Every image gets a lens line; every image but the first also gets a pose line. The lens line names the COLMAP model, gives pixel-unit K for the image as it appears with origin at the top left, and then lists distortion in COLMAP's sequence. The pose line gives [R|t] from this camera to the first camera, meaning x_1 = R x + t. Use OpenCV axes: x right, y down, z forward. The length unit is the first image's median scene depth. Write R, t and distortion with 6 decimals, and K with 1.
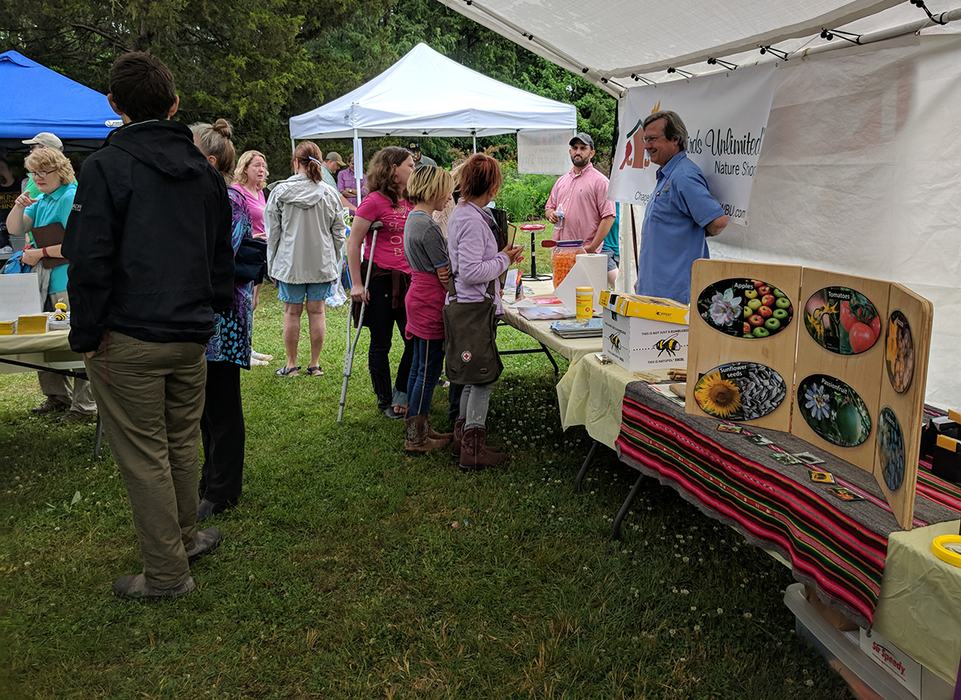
lens RADIAL K [[820.9, 0, 480.5], [0, 820.9, 350.0], [0, 0, 1]] dist [-0.061429, 0.003331]
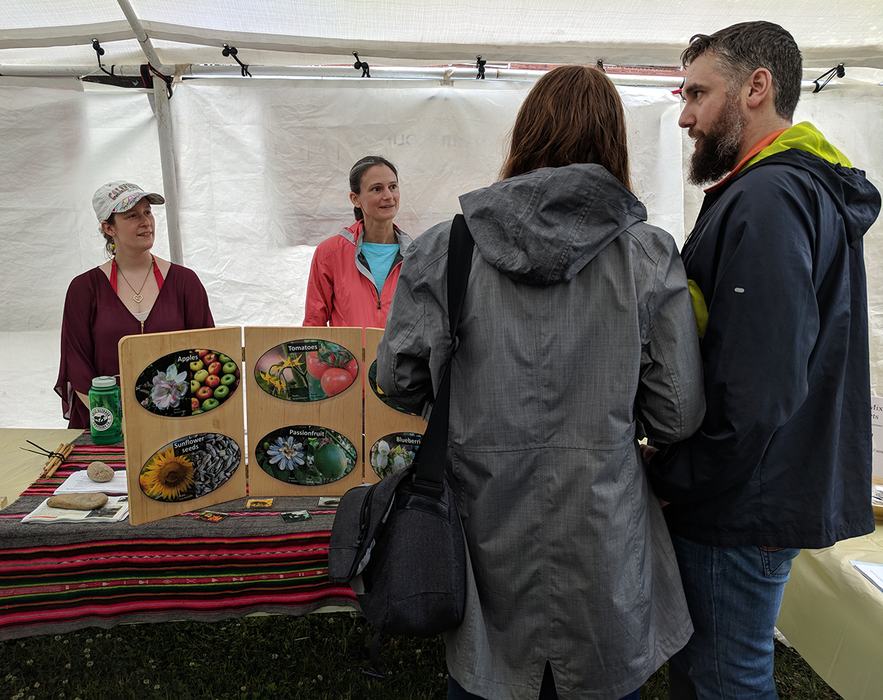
lens RADIAL K [[718.7, 0, 441.5], [0, 718.7, 350.0], [0, 0, 1]] dist [-0.008611, -0.004361]
pose [[0.155803, -0.177475, 0.971714, -0.388721], [0.184683, 0.971614, 0.147845, -0.152498], [-0.970370, 0.156425, 0.184157, 0.594697]]
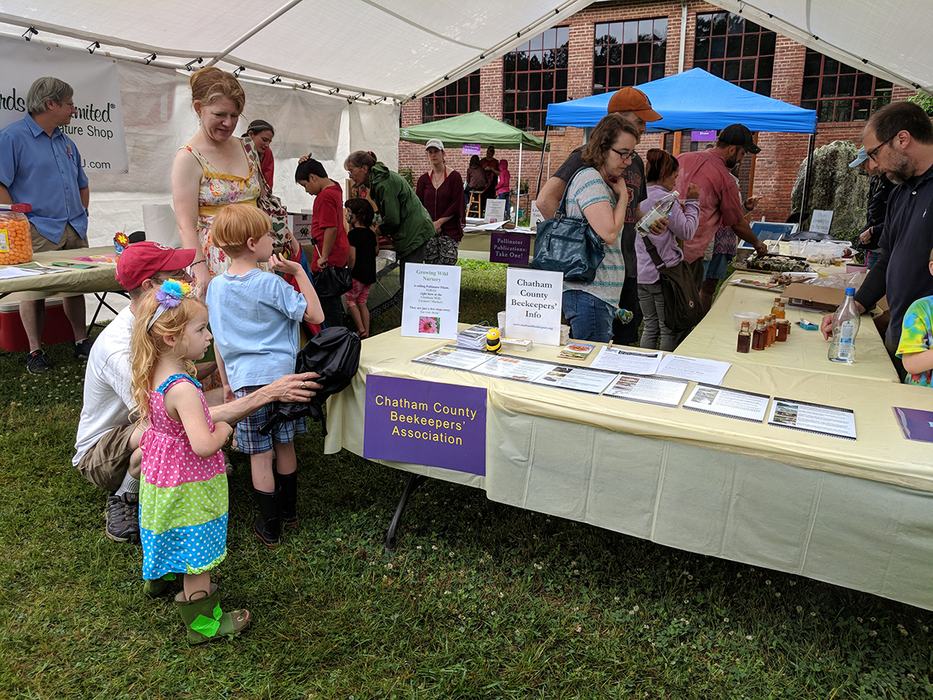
lens RADIAL K [[714.8, 0, 466.5], [0, 714.8, 350.0], [0, 0, 1]] dist [-0.015117, -0.007334]
pose [[-0.718151, -0.181645, 0.671762, -1.659737], [0.111841, 0.922656, 0.369050, -0.419940], [-0.686841, 0.340164, -0.642291, 2.425848]]
